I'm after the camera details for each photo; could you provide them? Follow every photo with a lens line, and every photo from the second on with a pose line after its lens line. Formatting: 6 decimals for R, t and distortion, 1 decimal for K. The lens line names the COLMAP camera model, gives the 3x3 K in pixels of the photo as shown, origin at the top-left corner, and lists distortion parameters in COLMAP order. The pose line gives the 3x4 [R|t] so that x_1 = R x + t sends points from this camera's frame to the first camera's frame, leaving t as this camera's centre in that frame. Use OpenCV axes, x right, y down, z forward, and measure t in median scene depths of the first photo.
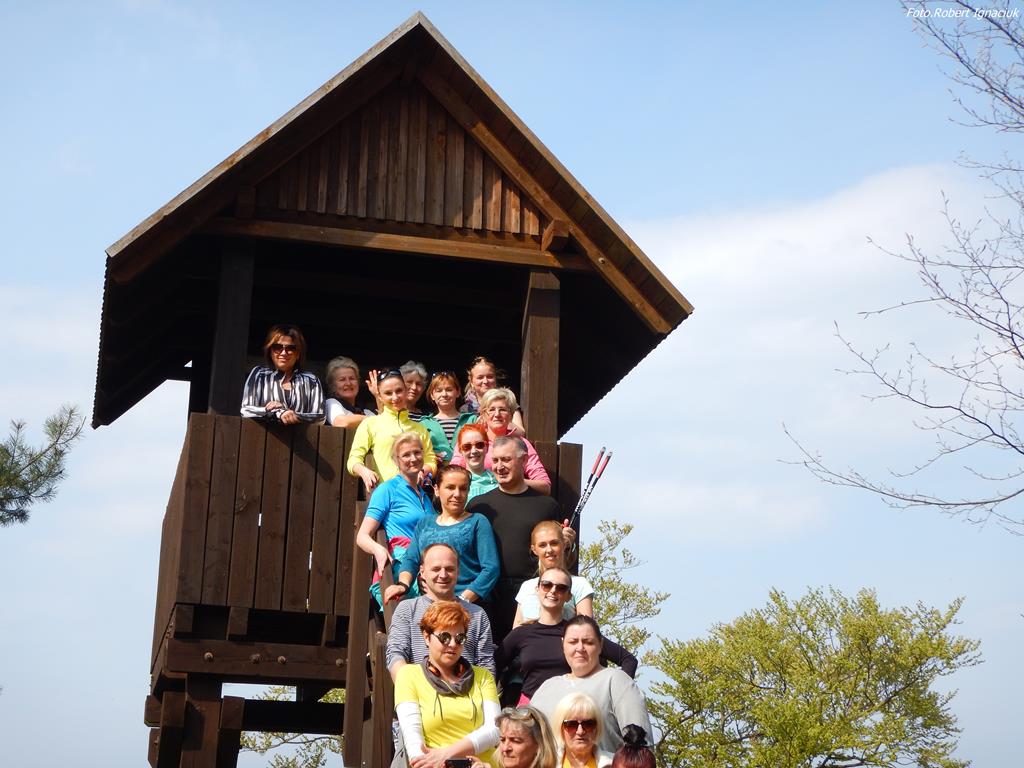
lens RADIAL K [[1798.7, 0, 510.7], [0, 1798.7, 368.3], [0, 0, 1]] dist [-0.006412, 0.000000]
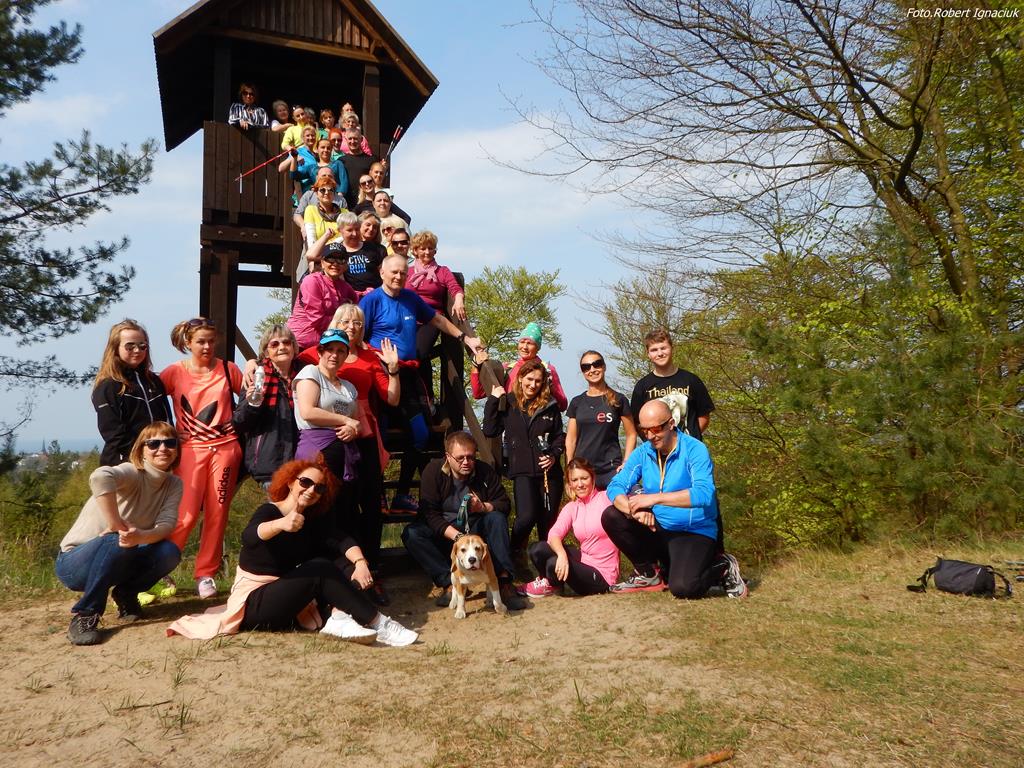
lens RADIAL K [[722.1, 0, 517.8], [0, 722.1, 377.9], [0, 0, 1]] dist [-0.005566, -0.003430]
pose [[0.983761, -0.030222, 0.176921, 0.027200], [-0.012405, 0.971916, 0.235001, 0.108703], [-0.179054, -0.233379, 0.955758, 0.038468]]
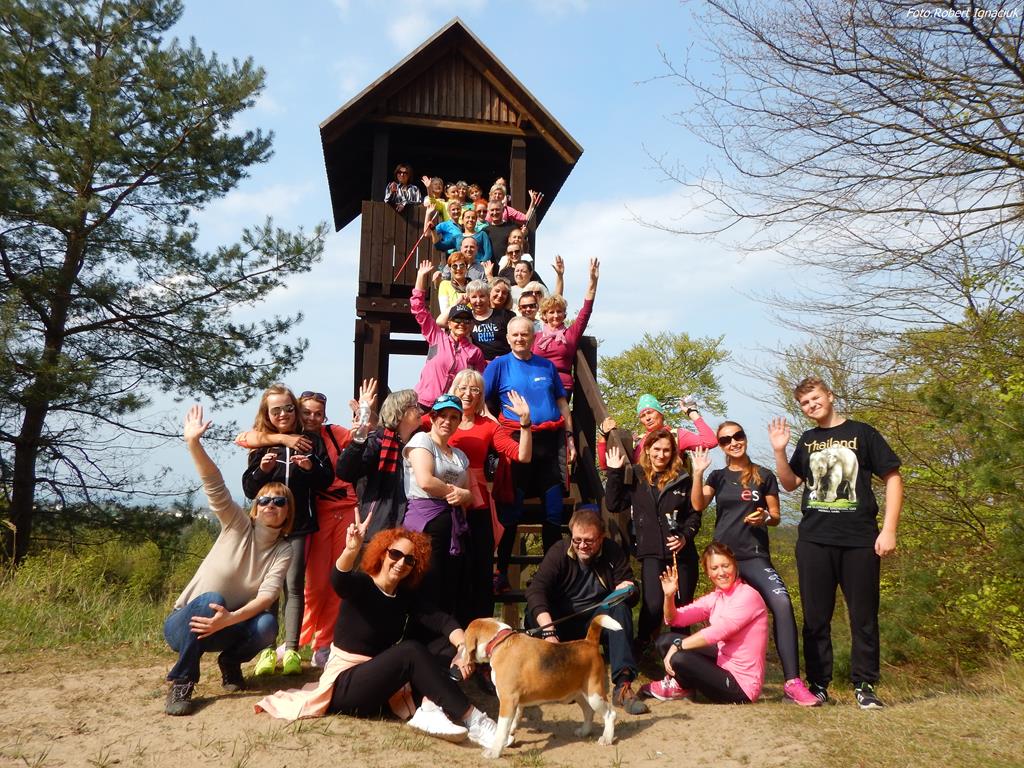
lens RADIAL K [[722.1, 0, 516.0], [0, 722.1, 381.7], [0, 0, 1]] dist [-0.005566, -0.003430]
pose [[0.998554, -0.021279, -0.049364, 0.054043], [0.028408, 0.988497, 0.148551, 0.113439], [0.045635, -0.149739, 0.987672, 0.063434]]
